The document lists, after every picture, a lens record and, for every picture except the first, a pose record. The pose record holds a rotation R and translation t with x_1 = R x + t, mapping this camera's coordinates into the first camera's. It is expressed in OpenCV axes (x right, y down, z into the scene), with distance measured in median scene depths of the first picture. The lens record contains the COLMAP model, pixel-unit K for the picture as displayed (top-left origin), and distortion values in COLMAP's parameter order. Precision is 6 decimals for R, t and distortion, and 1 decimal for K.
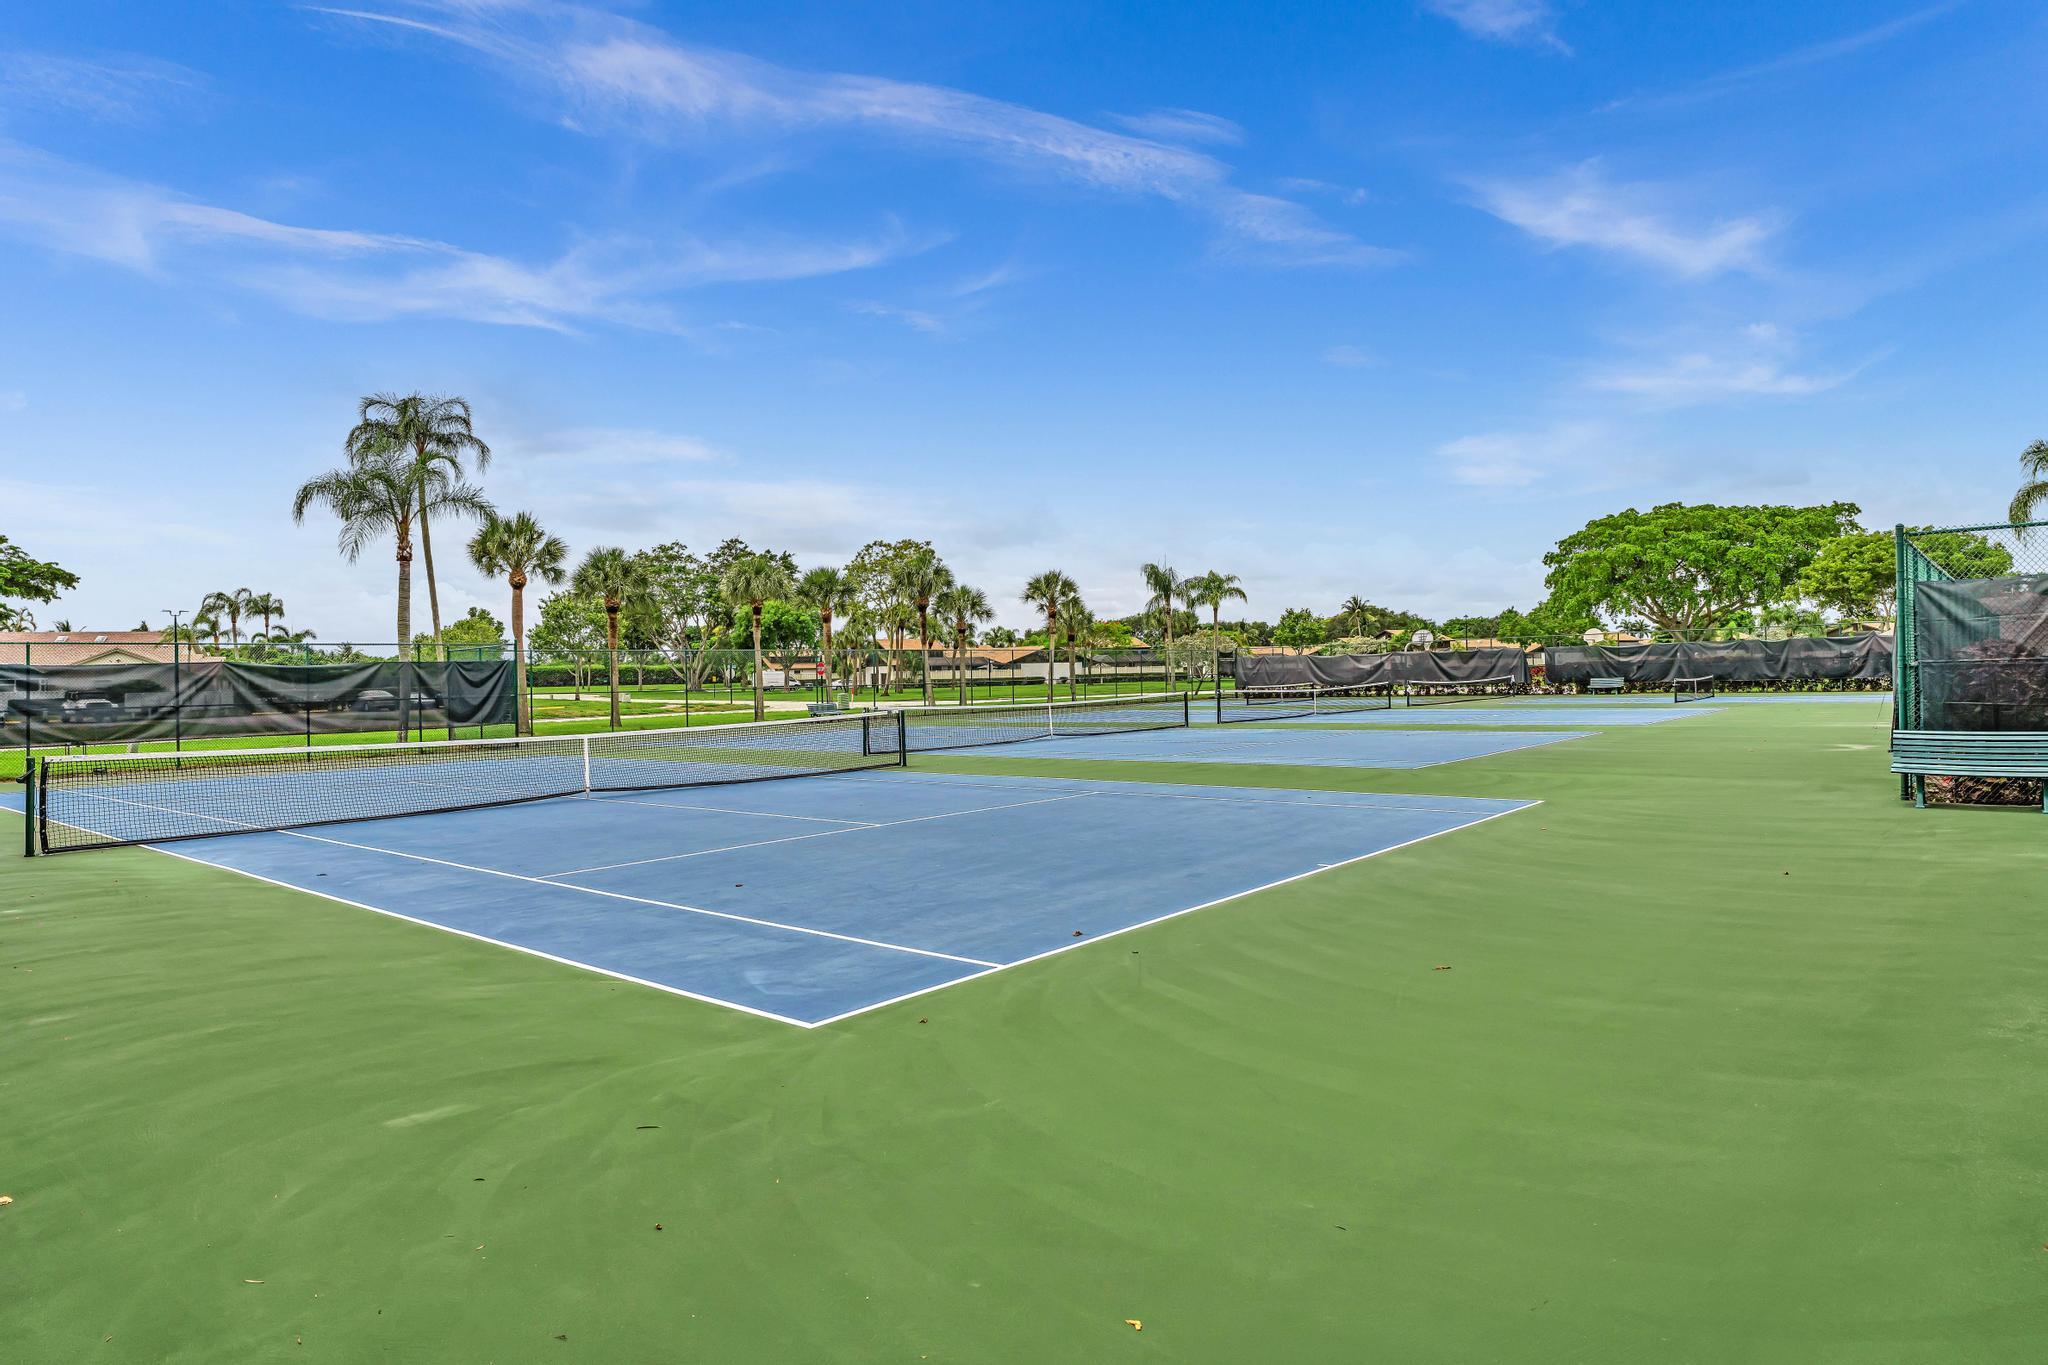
lens RADIAL K [[1171.4, 0, 1022.5], [0, 1171.4, 677.8], [0, 0, 1]] dist [0.002316, -0.001840]
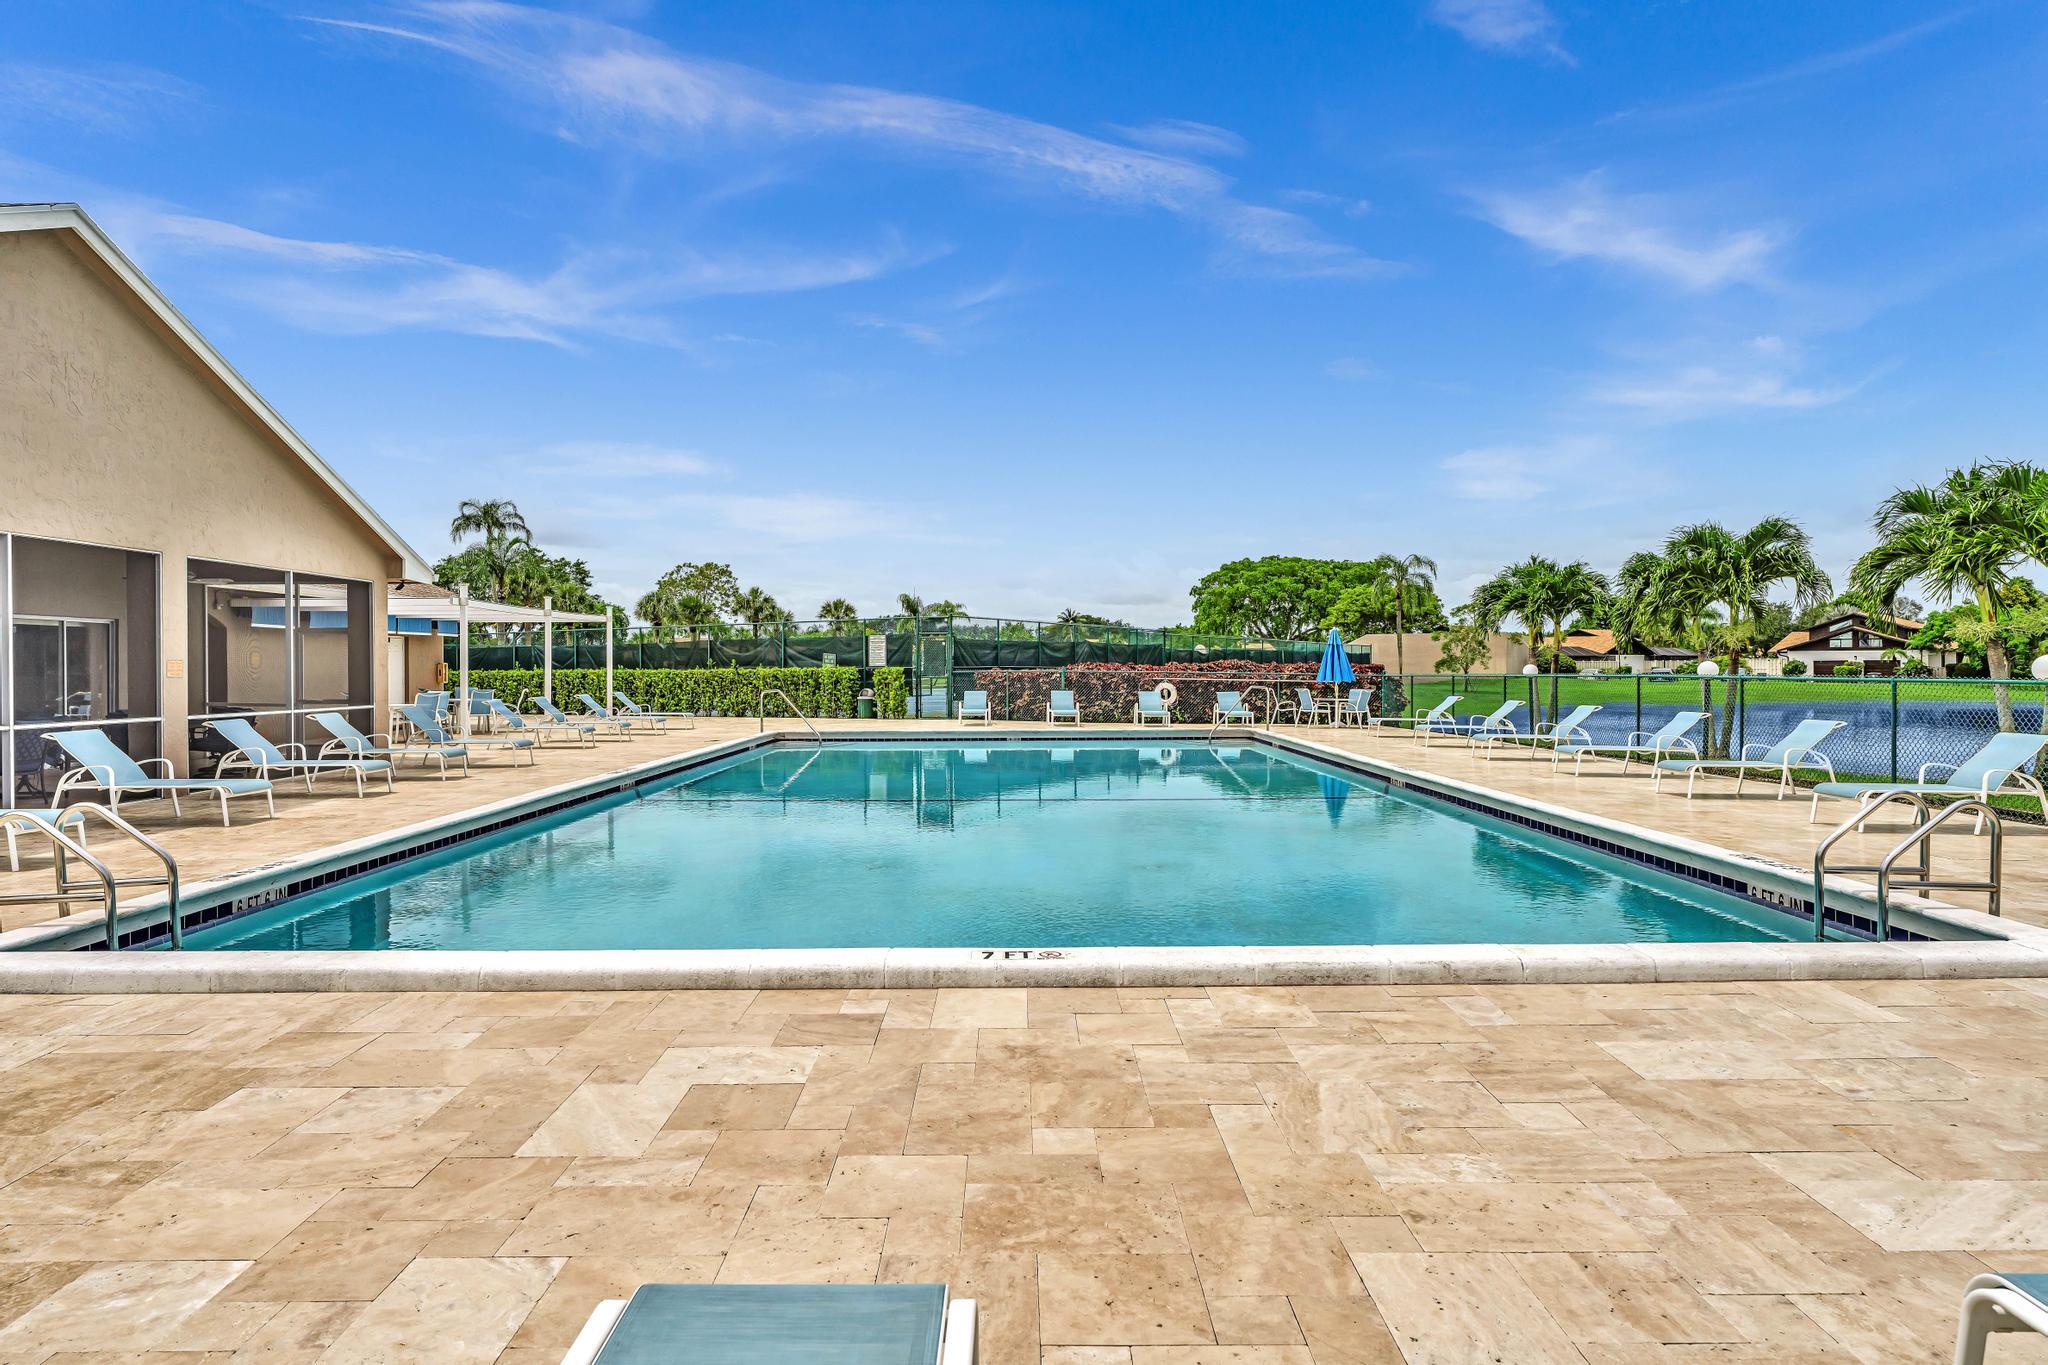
lens RADIAL K [[1229.3, 0, 1003.2], [0, 1229.3, 671.1], [0, 0, 1]] dist [-0.009651, -0.001239]
pose [[0.979101, 0.016439, 0.202710, -0.057473], [-0.015391, 0.999859, -0.006744, 0.004176], [-0.202792, 0.003483, 0.979216, -0.377399]]
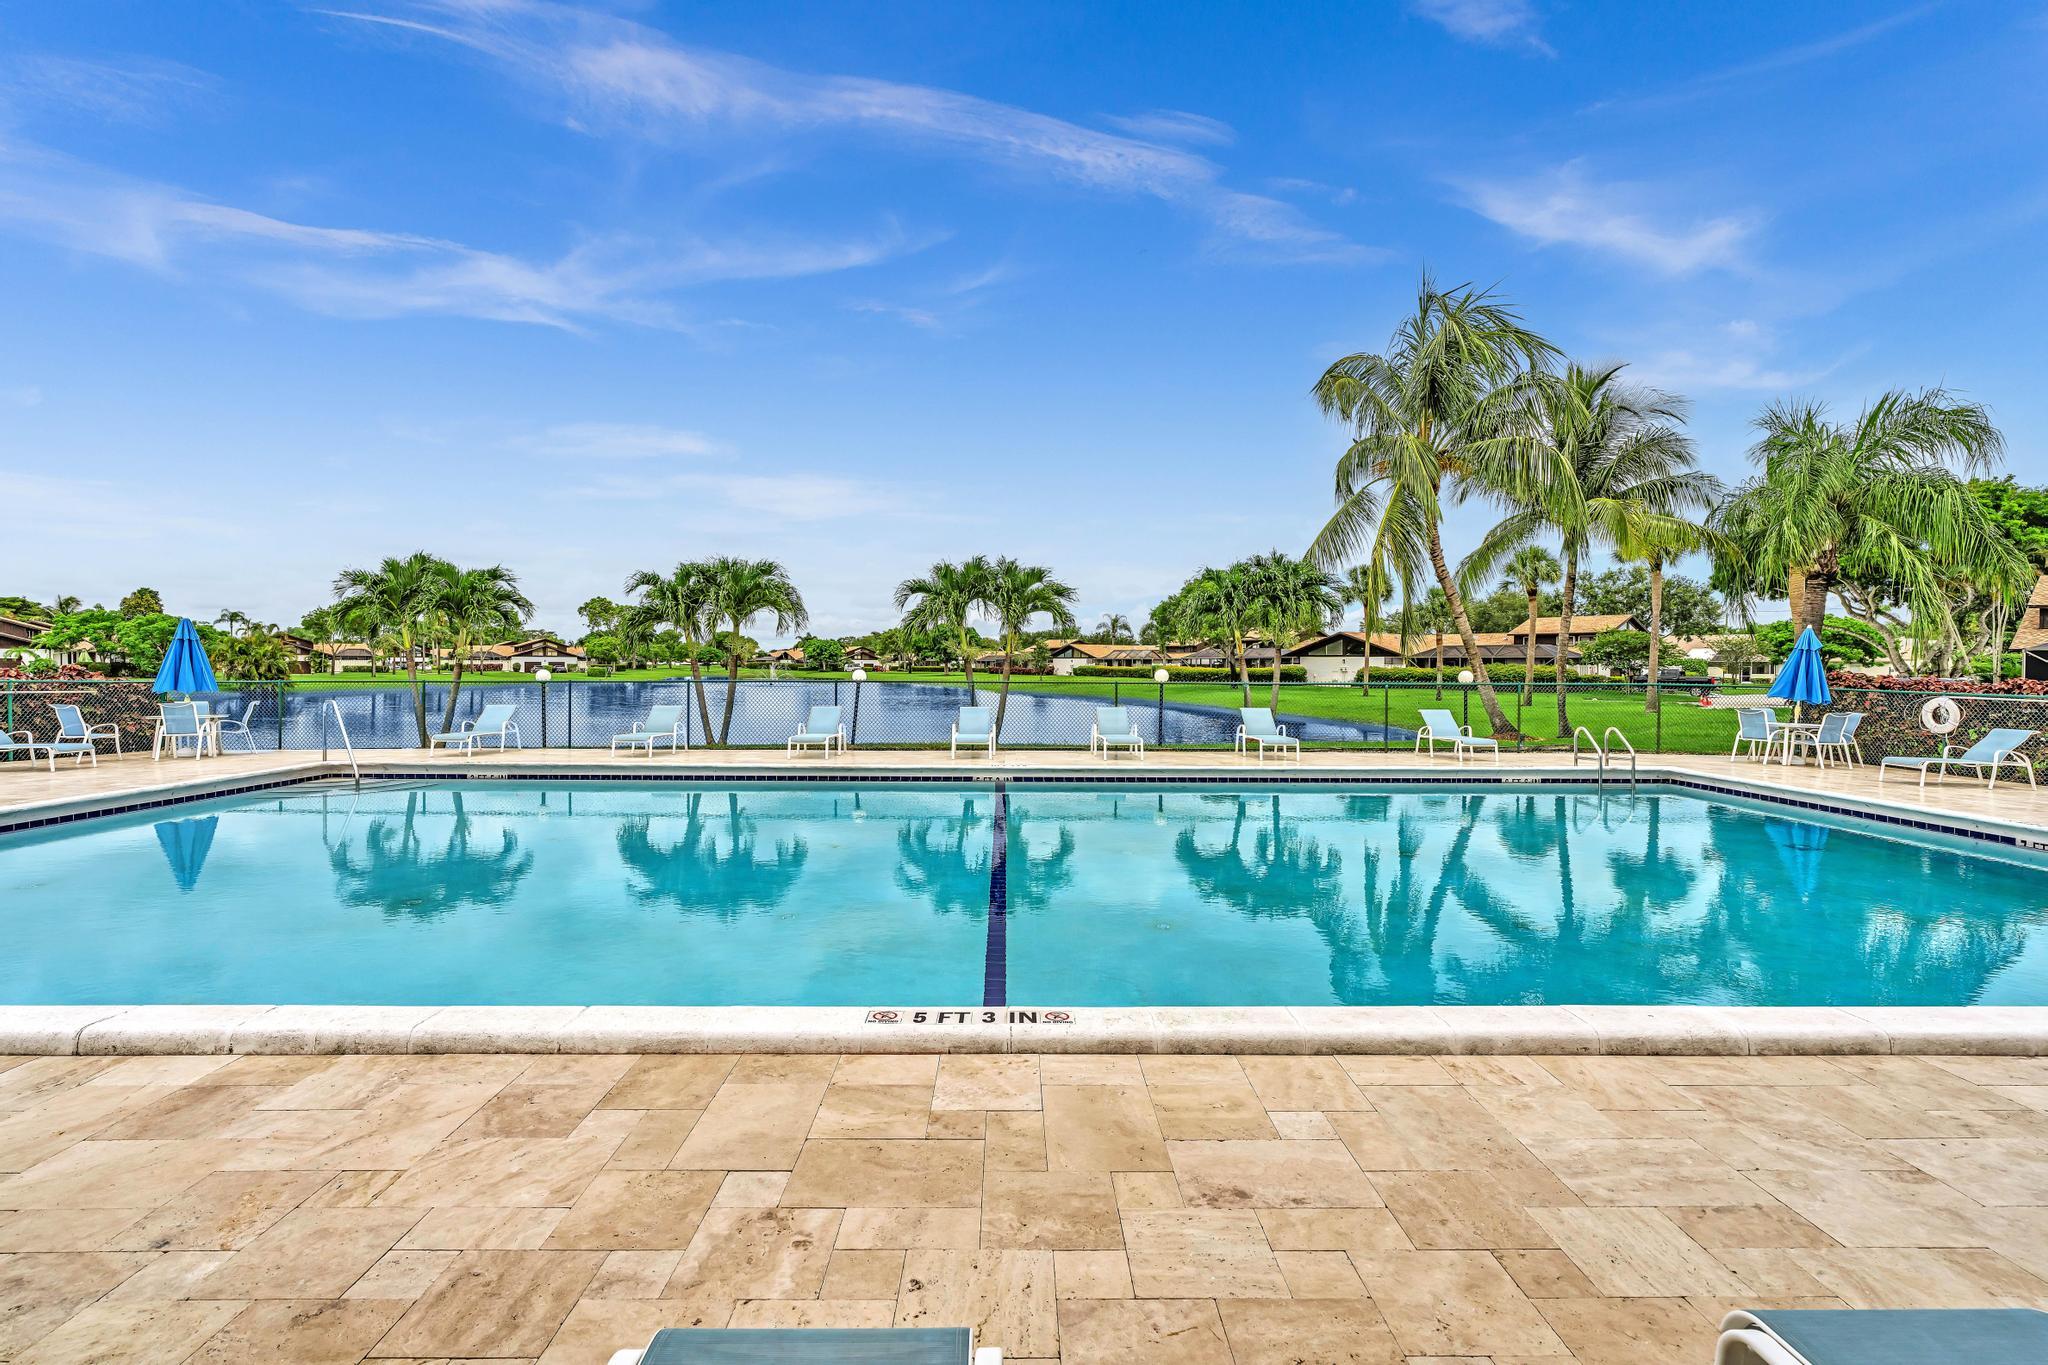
lens RADIAL K [[942.0, 0, 1023.7], [0, 942.0, 676.8], [0, 0, 1]] dist [-0.015339, -0.000633]
pose [[-0.248690, 0.007975, 0.968550, -0.113344], [0.004938, 0.999964, -0.006966, 0.002234], [-0.968571, 0.003050, -0.248720, -0.173755]]
